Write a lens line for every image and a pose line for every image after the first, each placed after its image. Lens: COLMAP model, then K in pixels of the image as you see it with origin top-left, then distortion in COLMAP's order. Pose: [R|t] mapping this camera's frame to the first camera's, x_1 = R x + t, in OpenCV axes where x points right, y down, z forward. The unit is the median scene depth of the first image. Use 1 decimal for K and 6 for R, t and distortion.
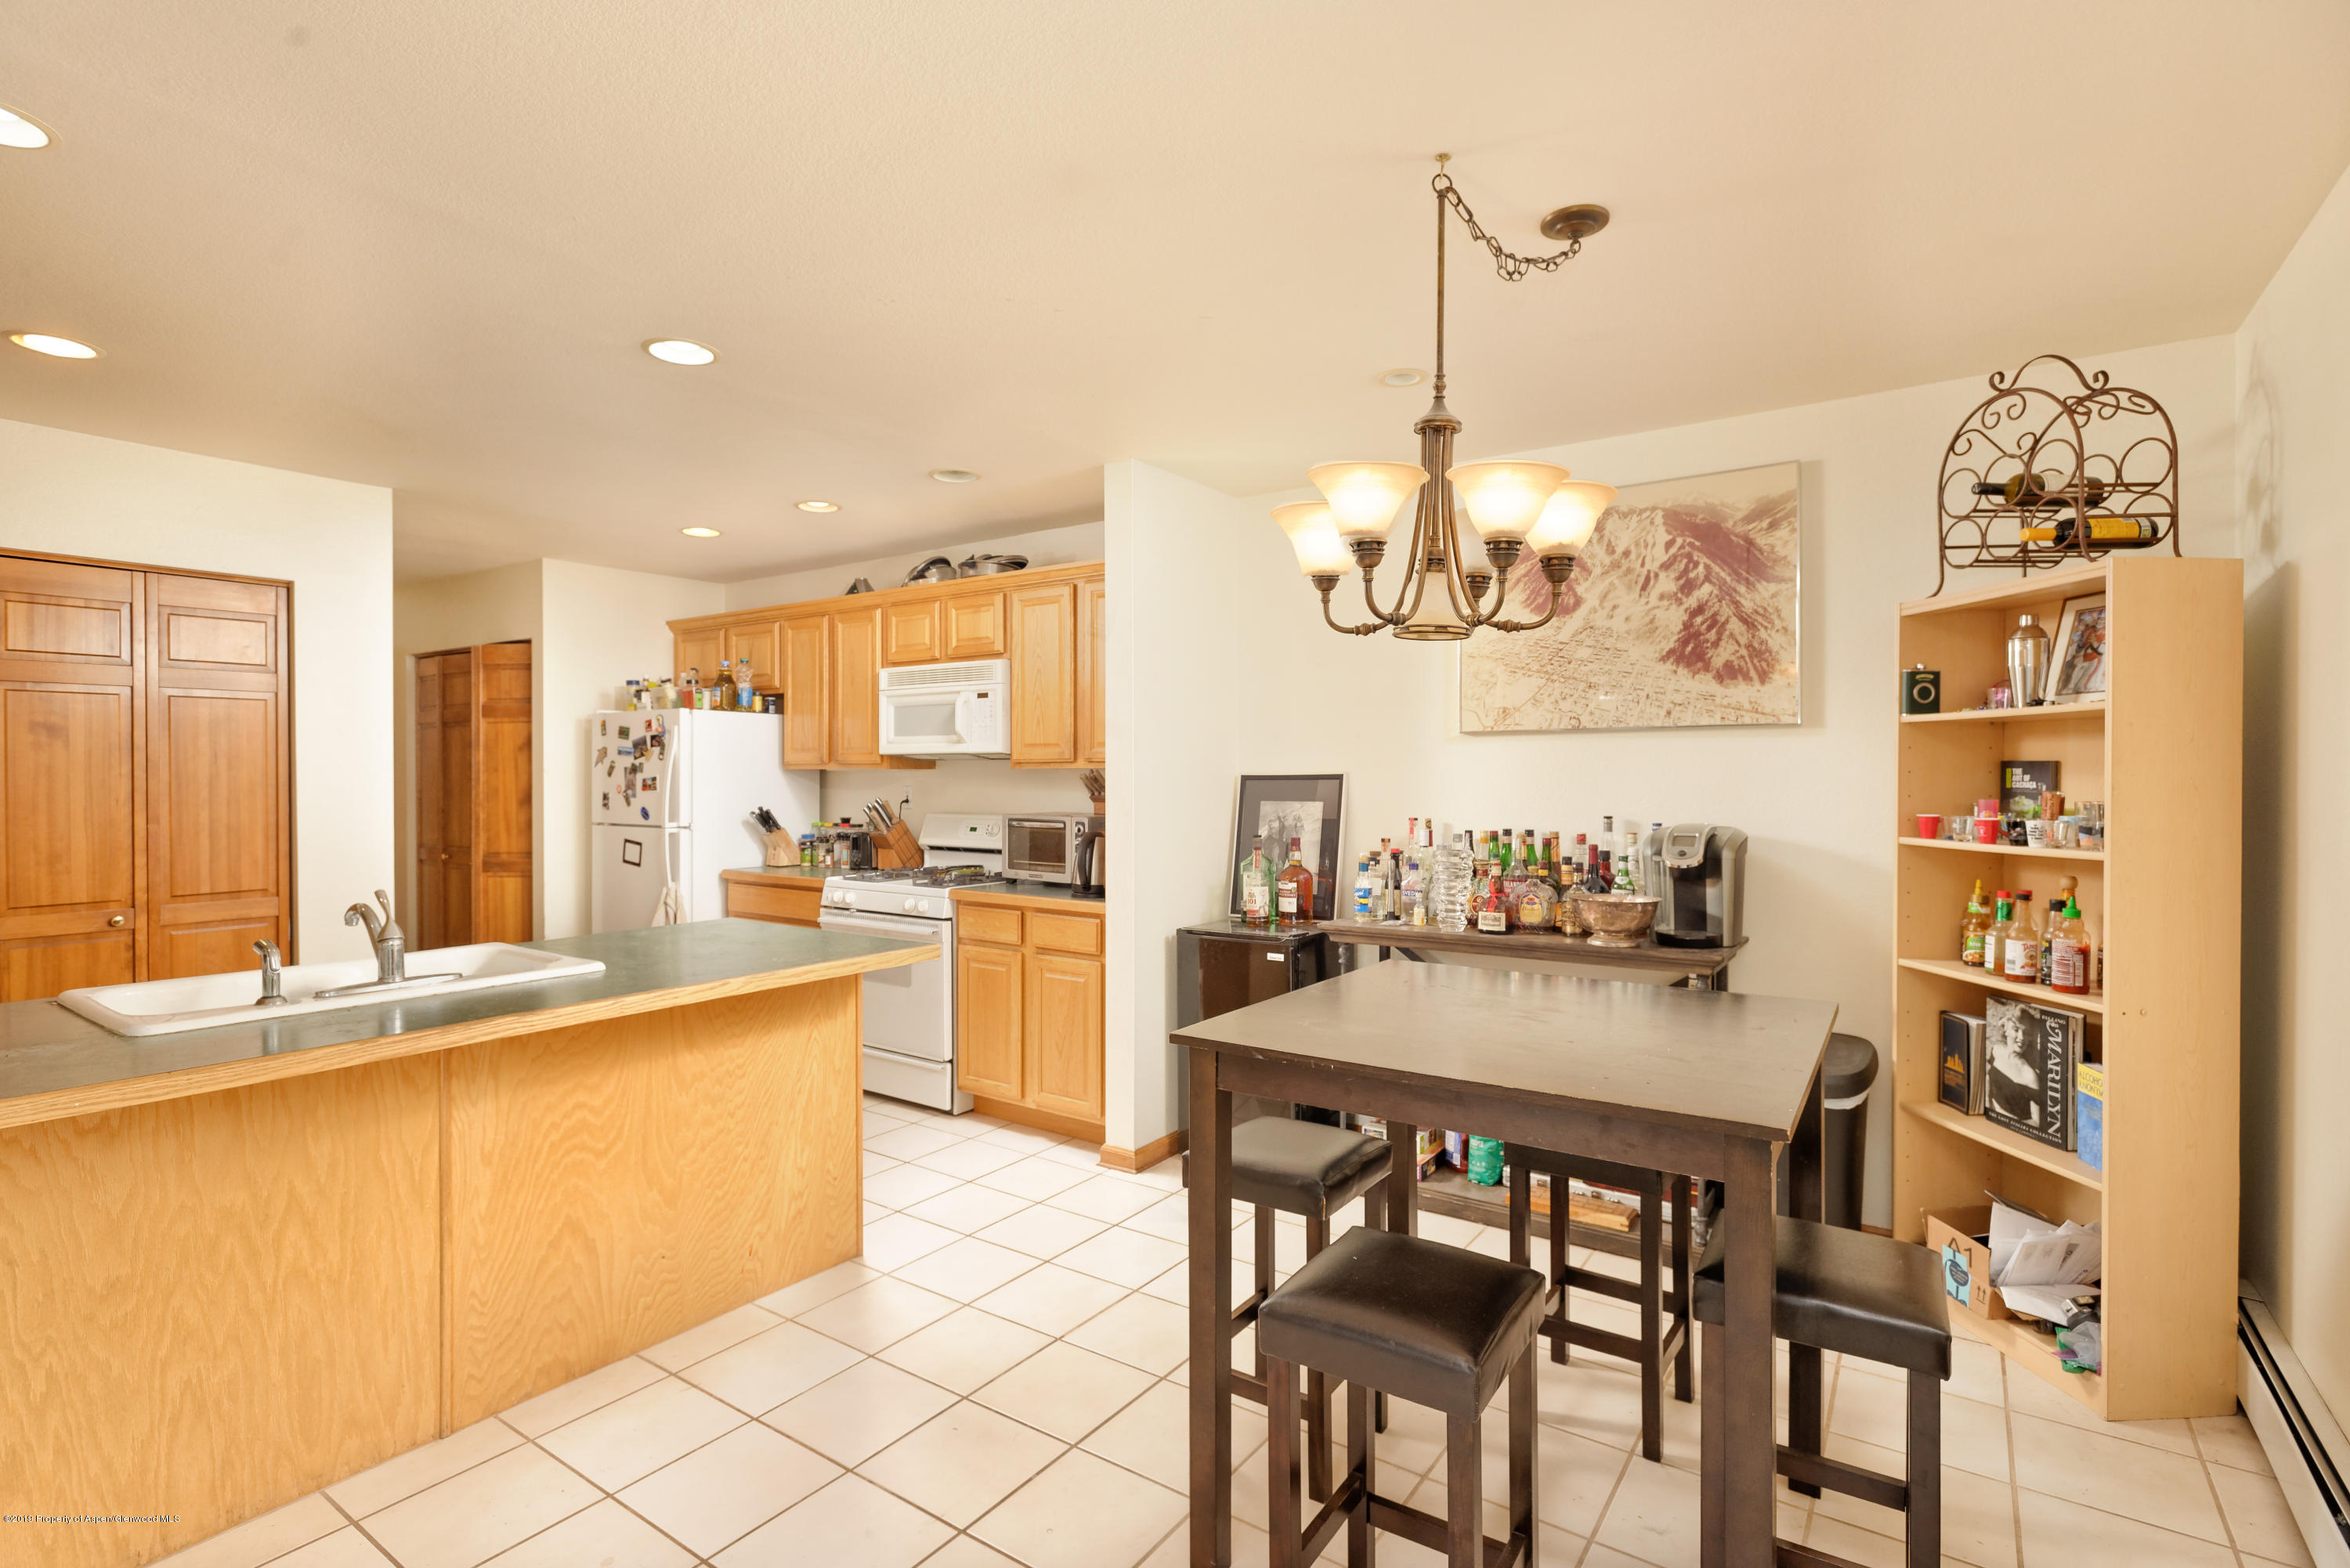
lens RADIAL K [[1133.9, 0, 1174.6], [0, 1133.9, 773.8], [0, 0, 1]] dist [-0.019839, -0.000611]
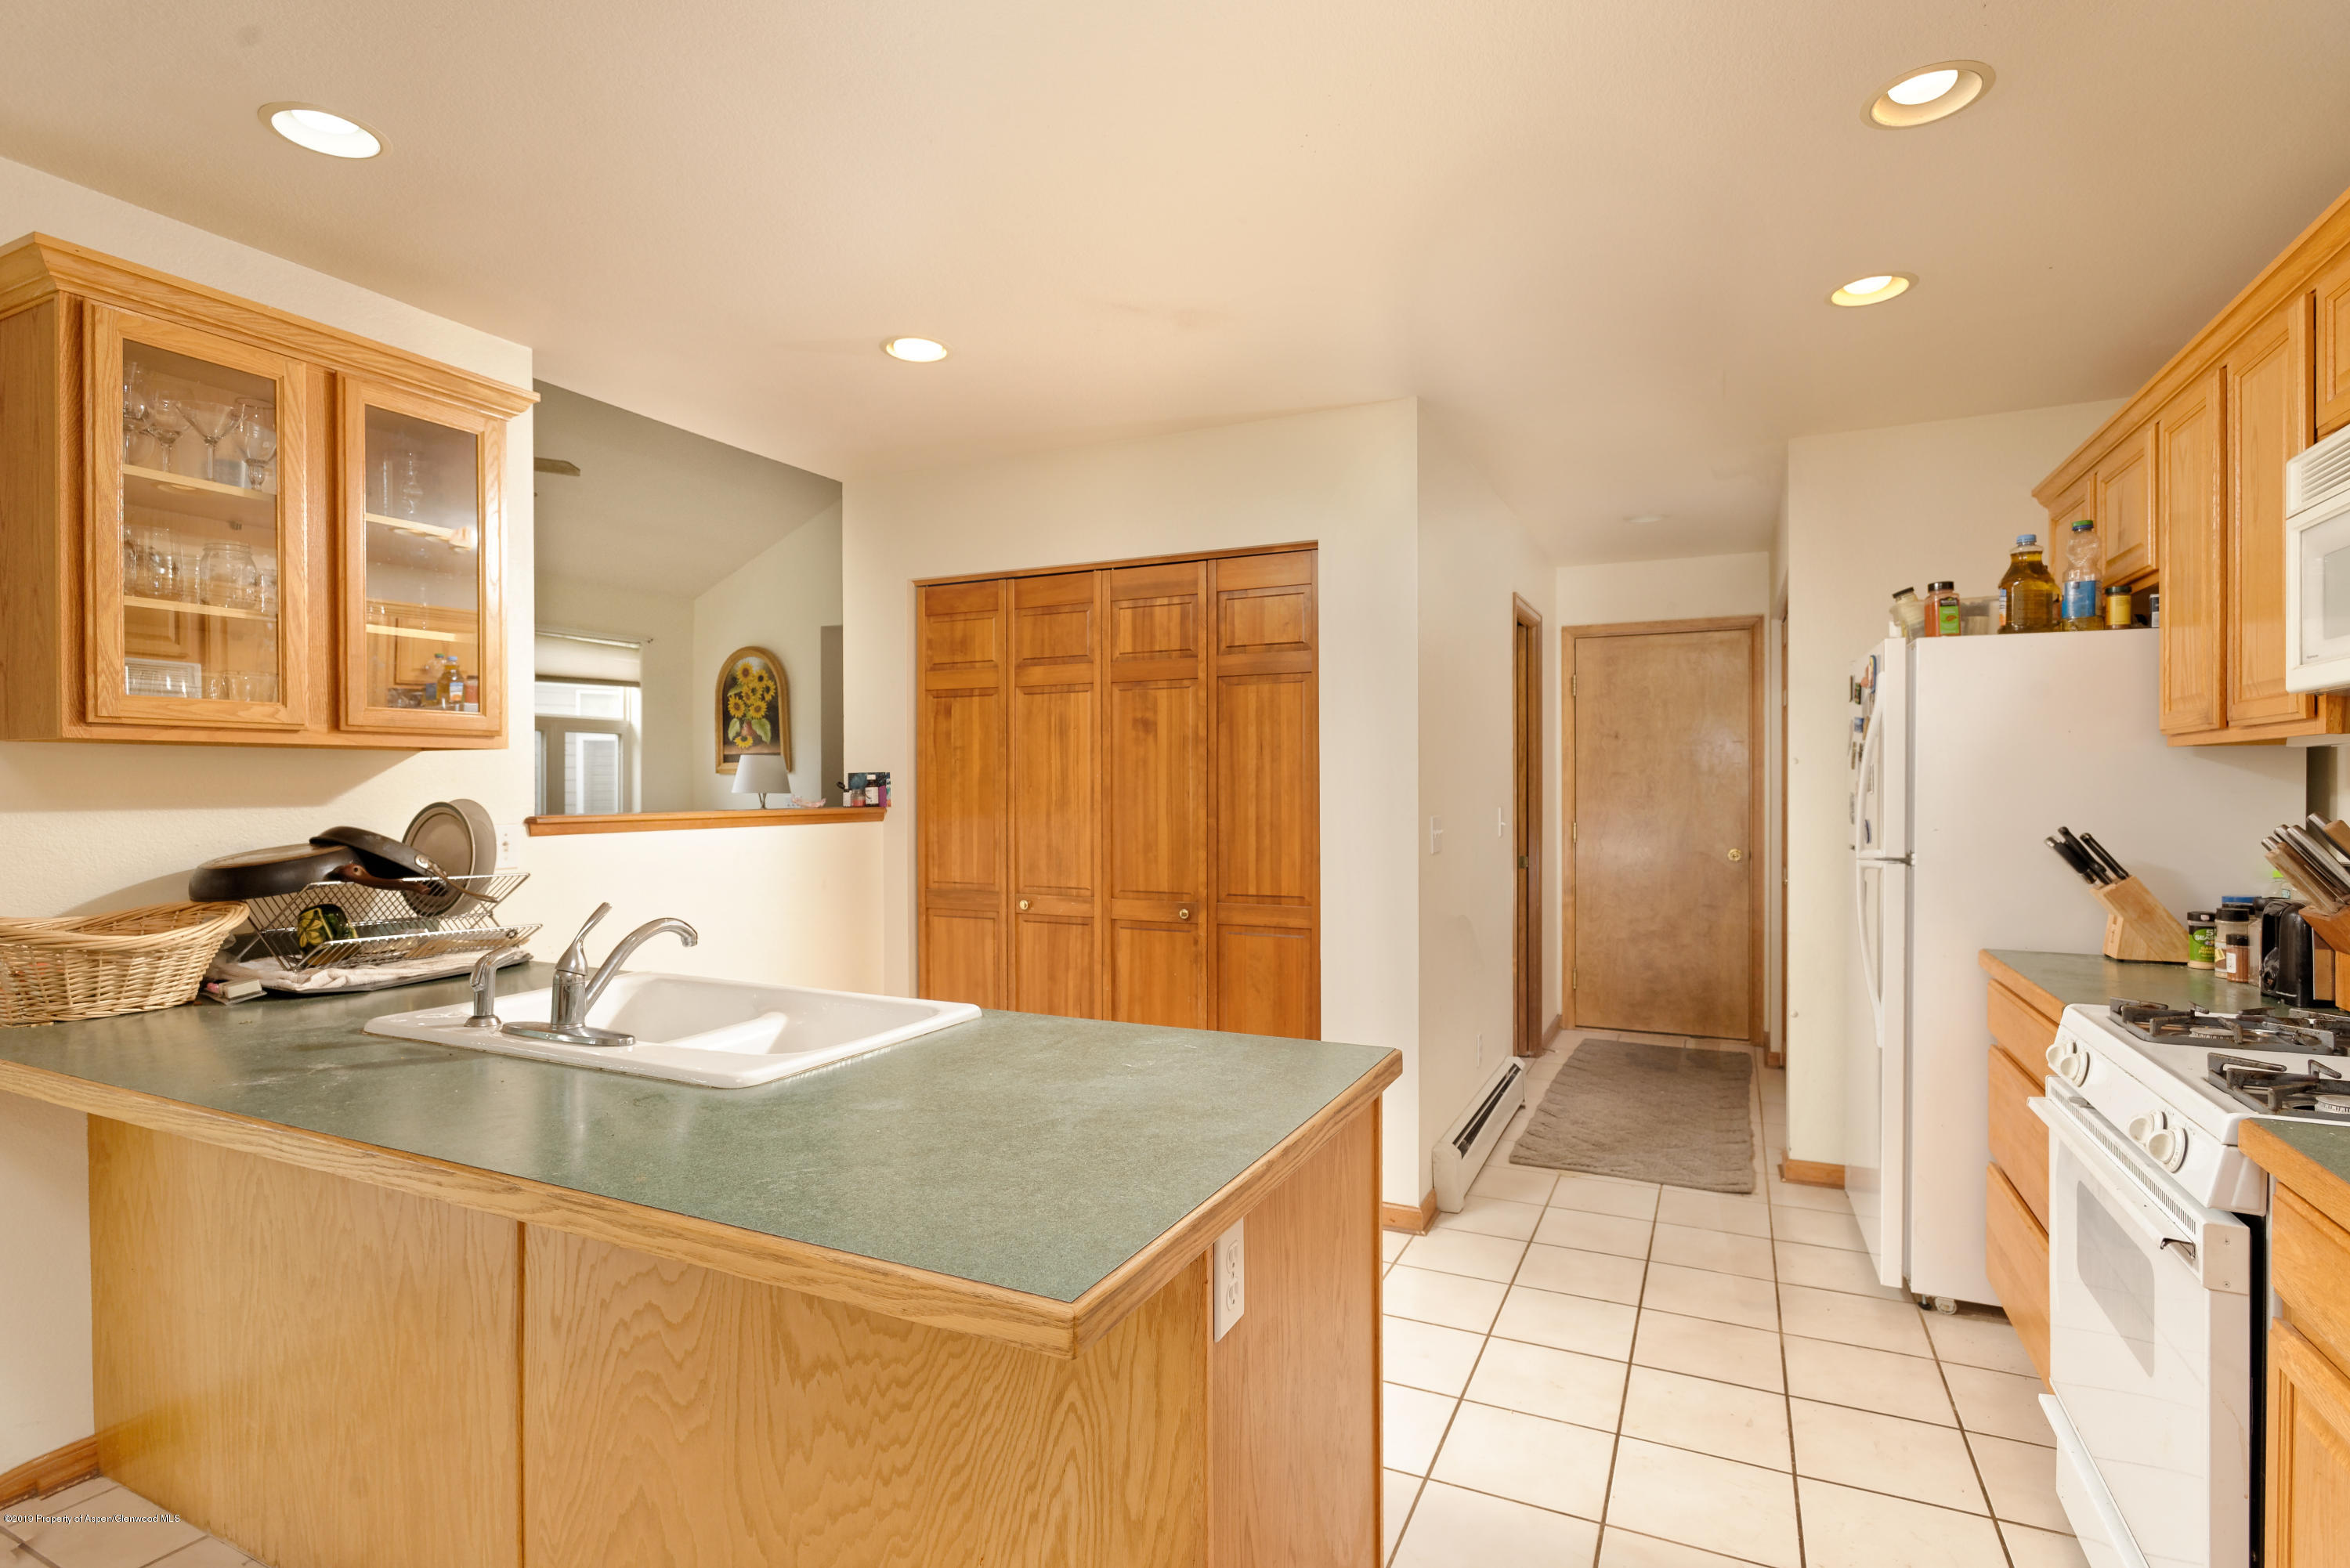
lens RADIAL K [[1133.9, 0, 1180.4], [0, 1133.9, 802.5], [0, 0, 1]] dist [-0.019839, -0.000611]
pose [[0.160007, 0.009246, -0.987073, 0.049081], [-0.001527, 0.999957, 0.009119, 0.021632], [0.987115, 0.000048, 0.160014, 0.784501]]
